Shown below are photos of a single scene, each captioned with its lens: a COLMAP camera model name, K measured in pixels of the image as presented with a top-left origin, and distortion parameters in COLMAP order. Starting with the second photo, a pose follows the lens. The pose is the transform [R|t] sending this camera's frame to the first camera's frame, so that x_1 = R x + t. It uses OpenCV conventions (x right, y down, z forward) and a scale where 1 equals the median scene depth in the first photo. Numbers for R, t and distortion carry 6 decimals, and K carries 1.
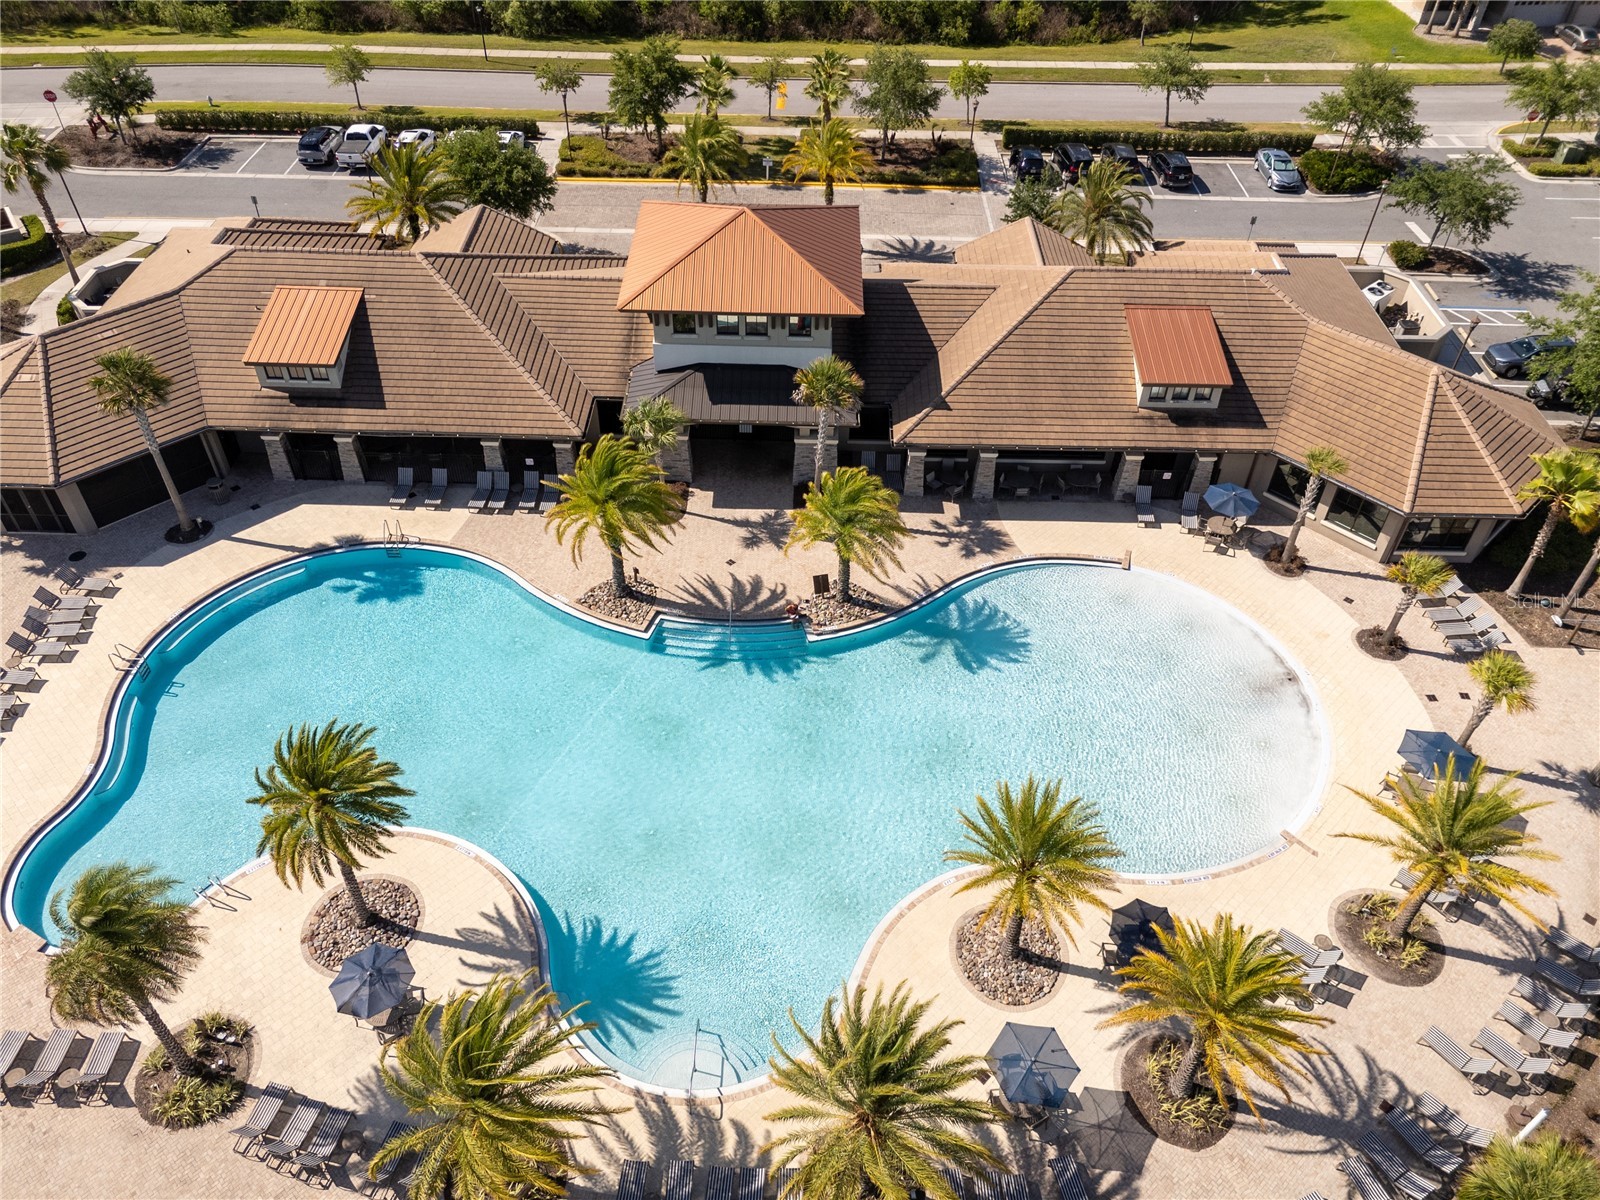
lens RADIAL K [[1169.9, 0, 804.6], [0, 1169.9, 583.4], [0, 0, 1]] dist [0.069292, -0.069464]
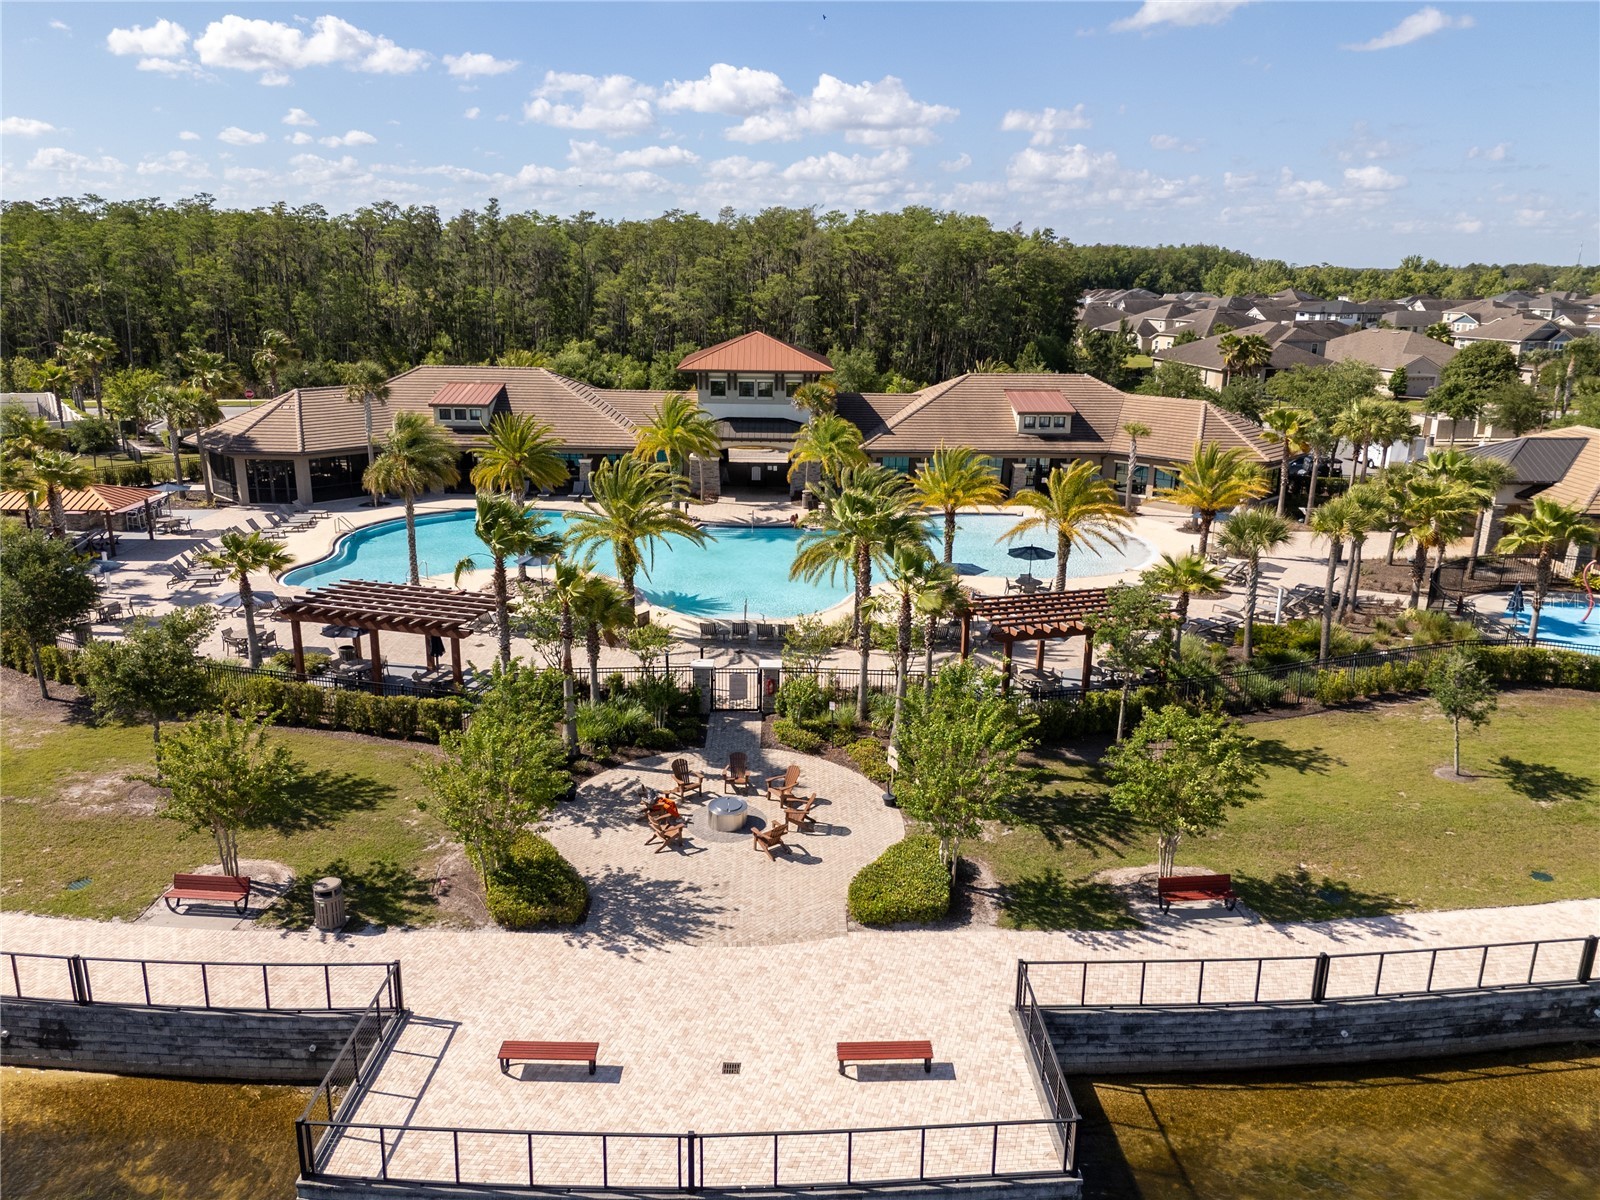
lens RADIAL K [[1165.2, 0, 800.0], [0, 1165.2, 600.0], [0, 0, 1]] dist [0.064987, -0.062413]
pose [[0.999435, -0.012580, 0.031152, -0.046797], [0.025222, 0.893488, -0.448378, 0.712740], [-0.022193, 0.448911, 0.893301, -0.240285]]
